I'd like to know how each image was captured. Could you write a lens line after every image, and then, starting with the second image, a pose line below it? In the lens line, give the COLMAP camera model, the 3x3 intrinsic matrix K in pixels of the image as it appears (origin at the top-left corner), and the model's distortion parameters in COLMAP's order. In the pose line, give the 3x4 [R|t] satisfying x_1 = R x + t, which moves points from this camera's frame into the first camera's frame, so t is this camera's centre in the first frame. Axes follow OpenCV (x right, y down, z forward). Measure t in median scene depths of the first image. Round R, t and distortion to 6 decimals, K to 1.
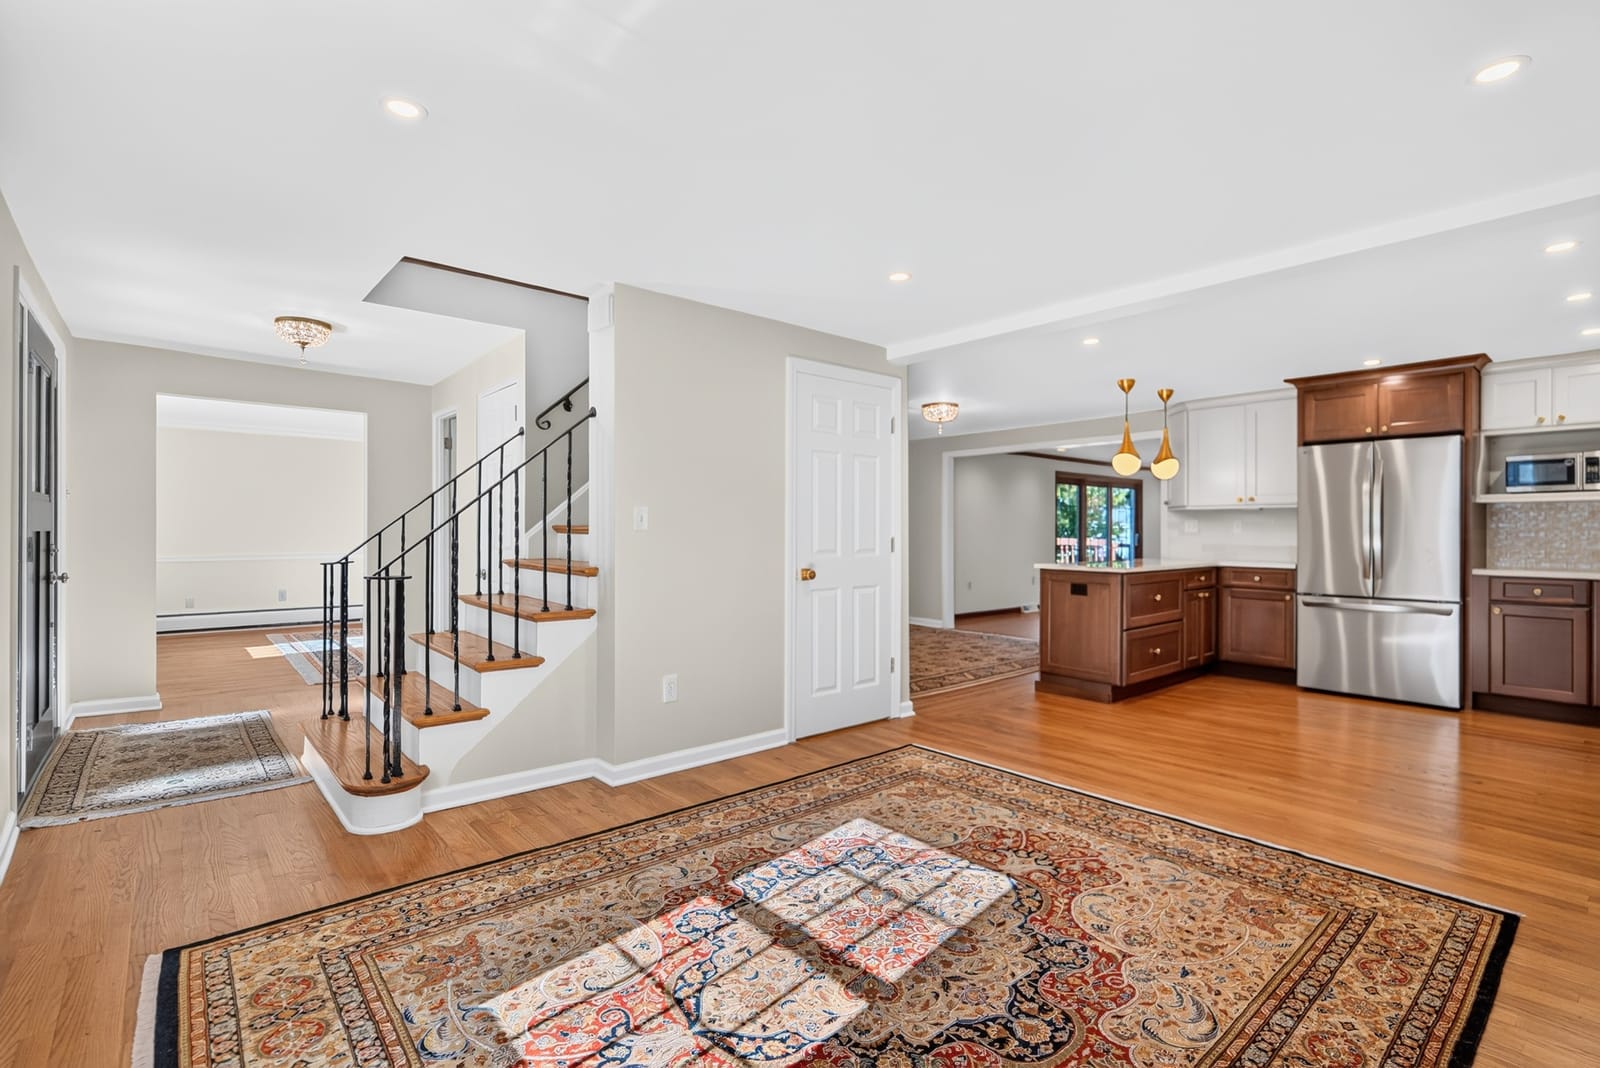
lens RADIAL K [[740.4, 0, 809.9], [0, 740.4, 529.5], [0, 0, 1]] dist [0.003149, -0.001212]
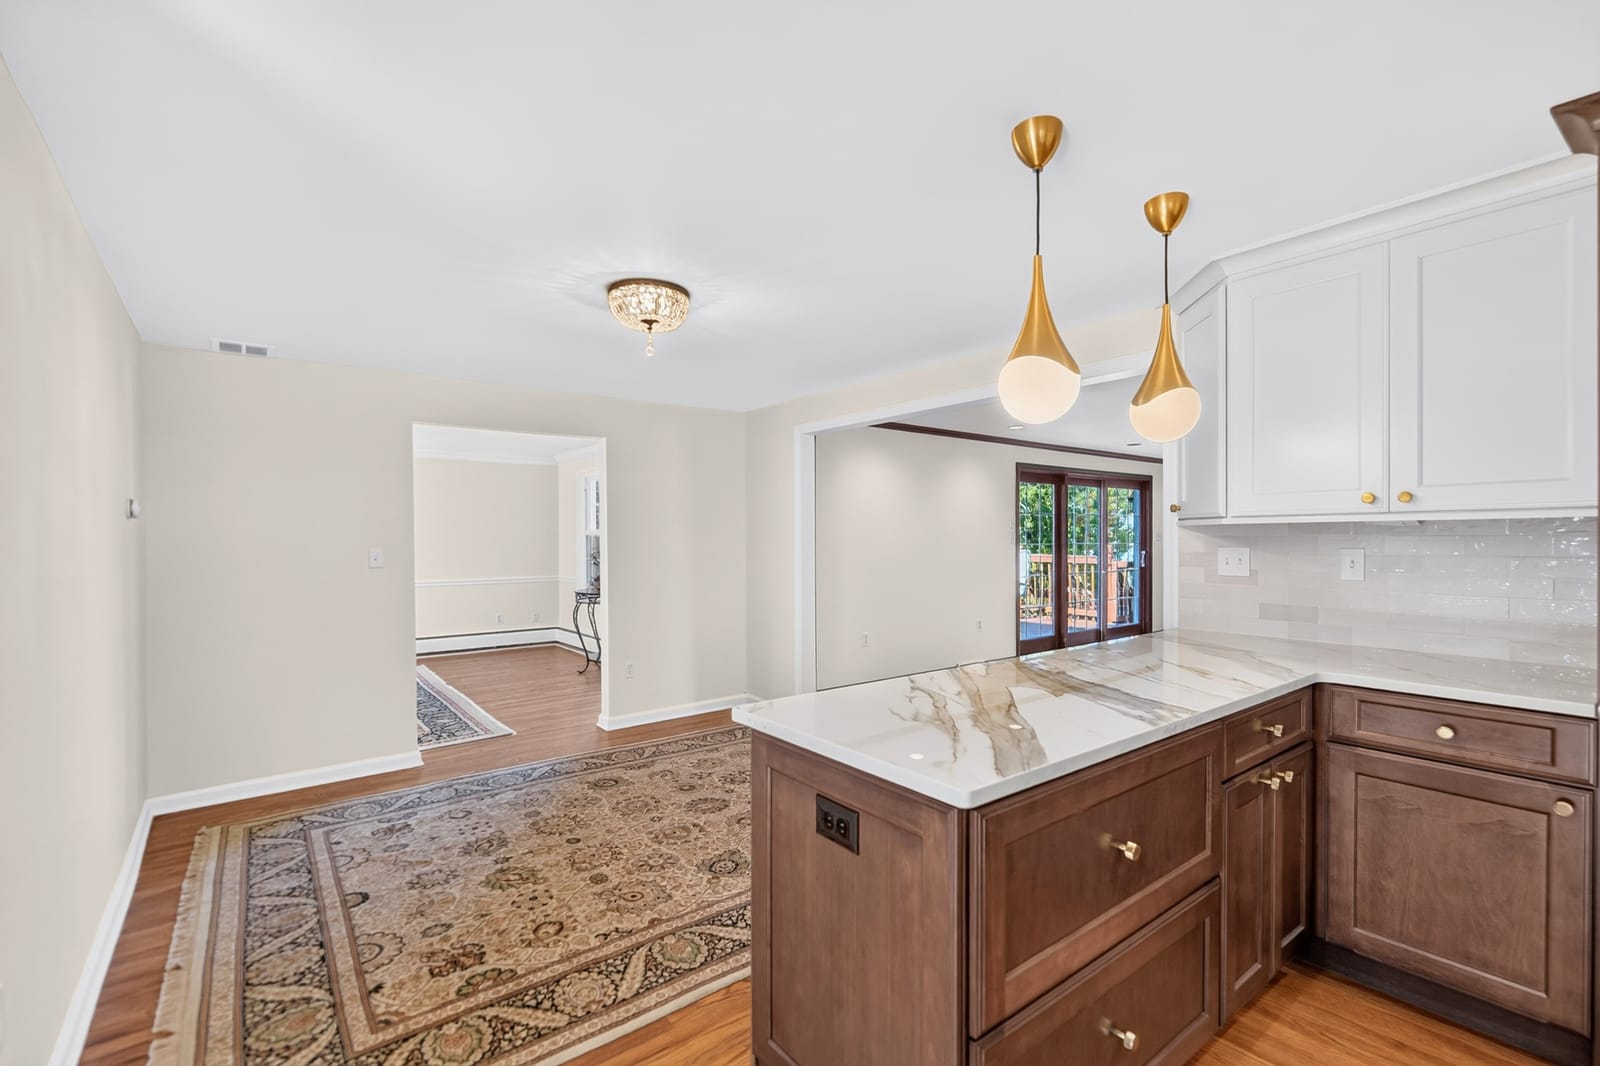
lens RADIAL K [[706.3, 0, 807.4], [0, 706.3, 542.8], [0, 0, 1]] dist [0.002906, 0.000285]
pose [[0.998813, -0.007380, -0.048143, 0.750861], [0.007809, 0.999931, 0.008724, -0.055208], [0.048075, -0.009090, 0.998802, 1.510435]]
